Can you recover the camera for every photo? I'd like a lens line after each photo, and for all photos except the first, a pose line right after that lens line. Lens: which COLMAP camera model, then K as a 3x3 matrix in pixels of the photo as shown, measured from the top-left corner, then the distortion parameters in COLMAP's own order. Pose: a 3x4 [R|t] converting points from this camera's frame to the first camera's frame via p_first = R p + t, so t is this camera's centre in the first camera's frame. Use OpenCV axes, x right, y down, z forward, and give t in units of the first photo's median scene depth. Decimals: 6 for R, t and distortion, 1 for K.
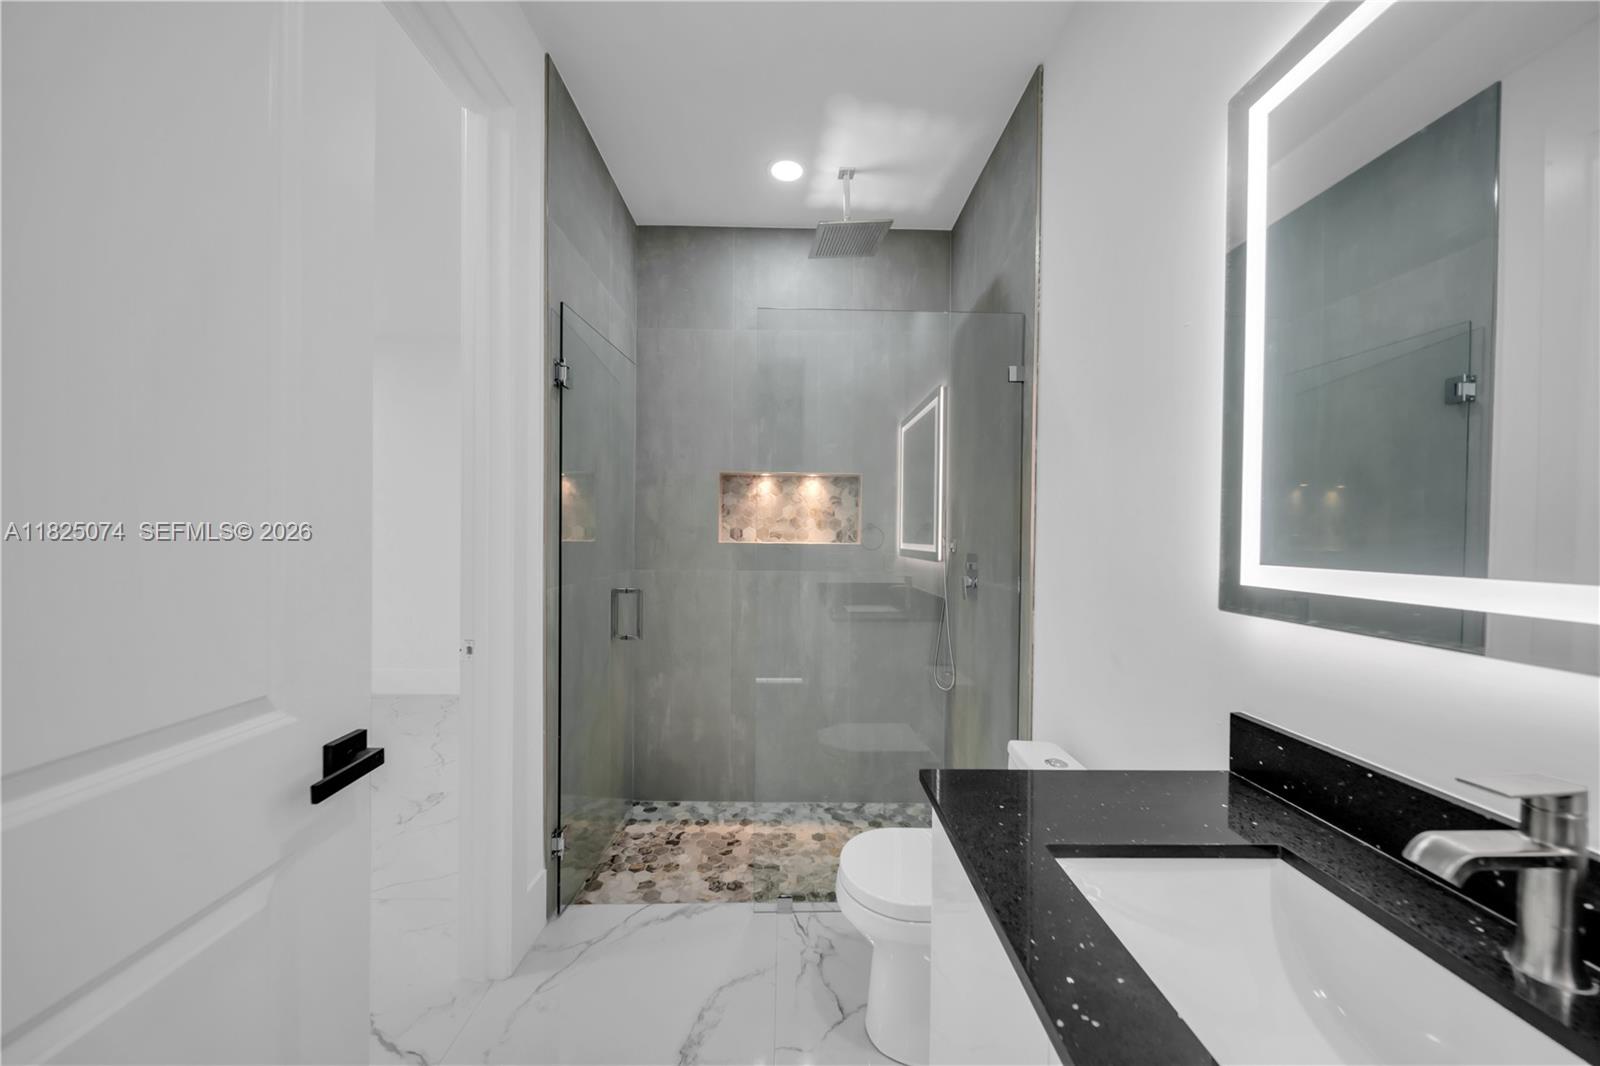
lens RADIAL K [[551.5, 0, 795.5], [0, 551.5, 541.6], [0, 0, 1]] dist [-0.001607, -0.000657]
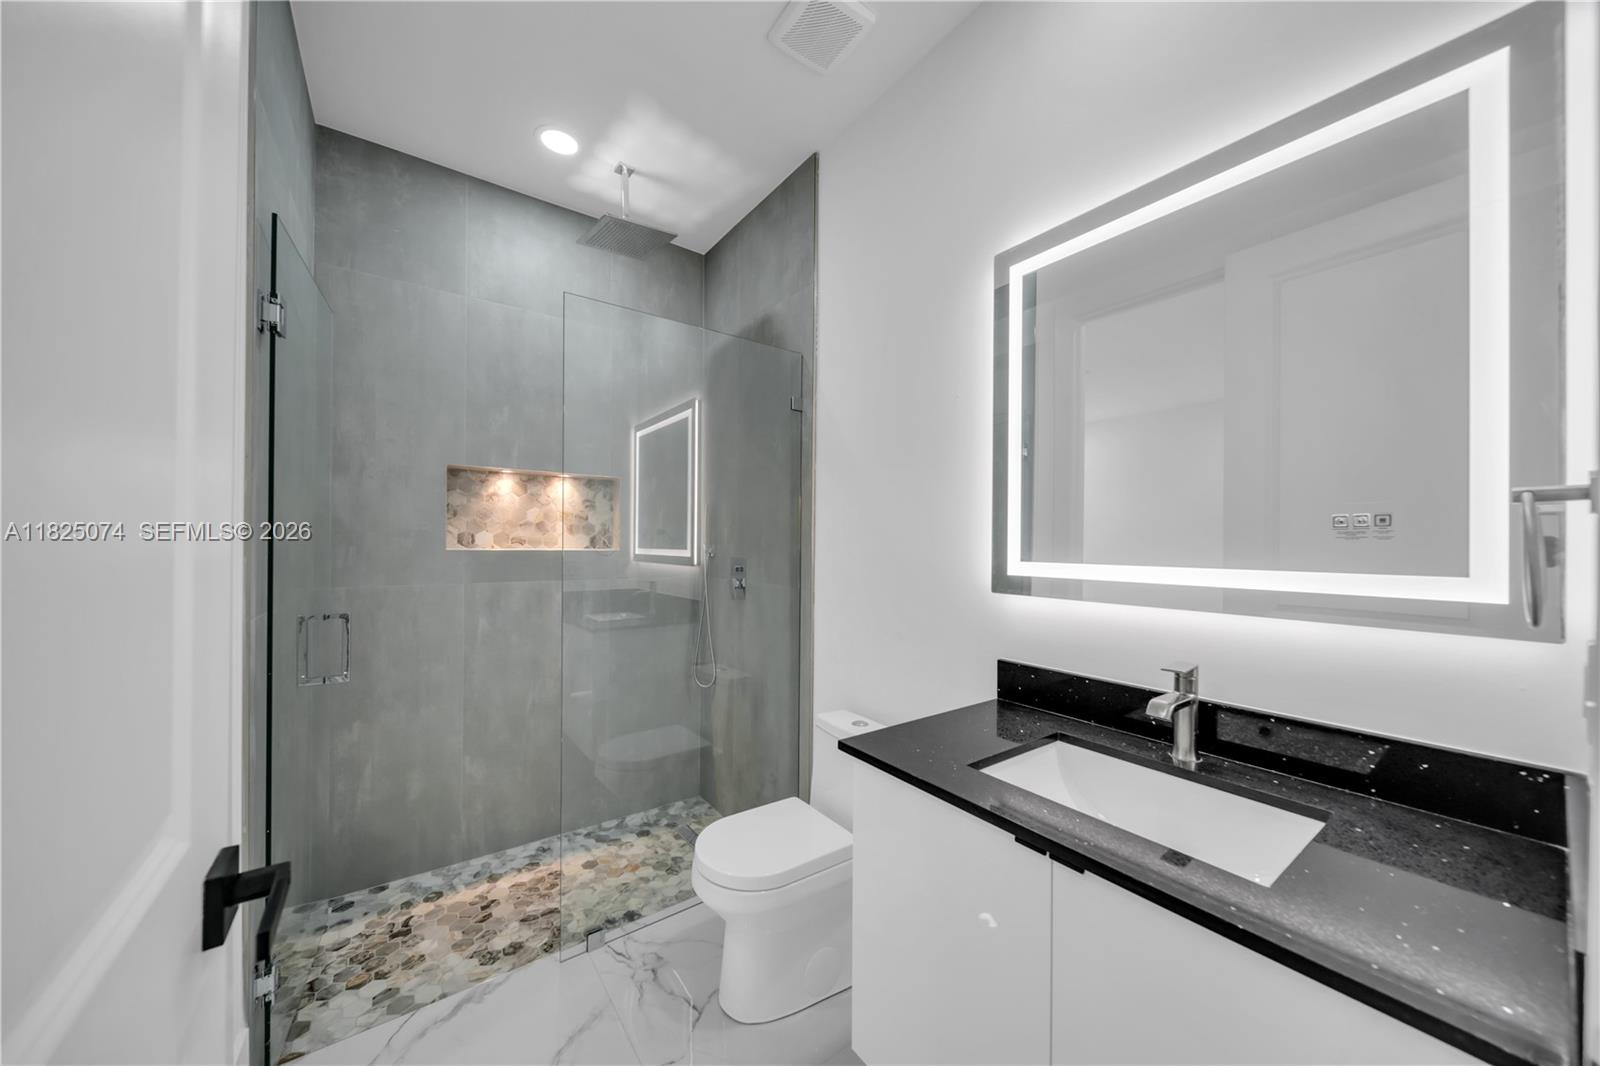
lens RADIAL K [[551.5, 0, 803.5], [0, 551.5, 540.9], [0, 0, 1]] dist [-0.001607, -0.000657]
pose [[0.818305, -0.002473, 0.574779, -0.185260], [0.006941, 0.999960, -0.005580, -0.003999], [-0.574742, 0.008555, 0.818290, 0.023128]]
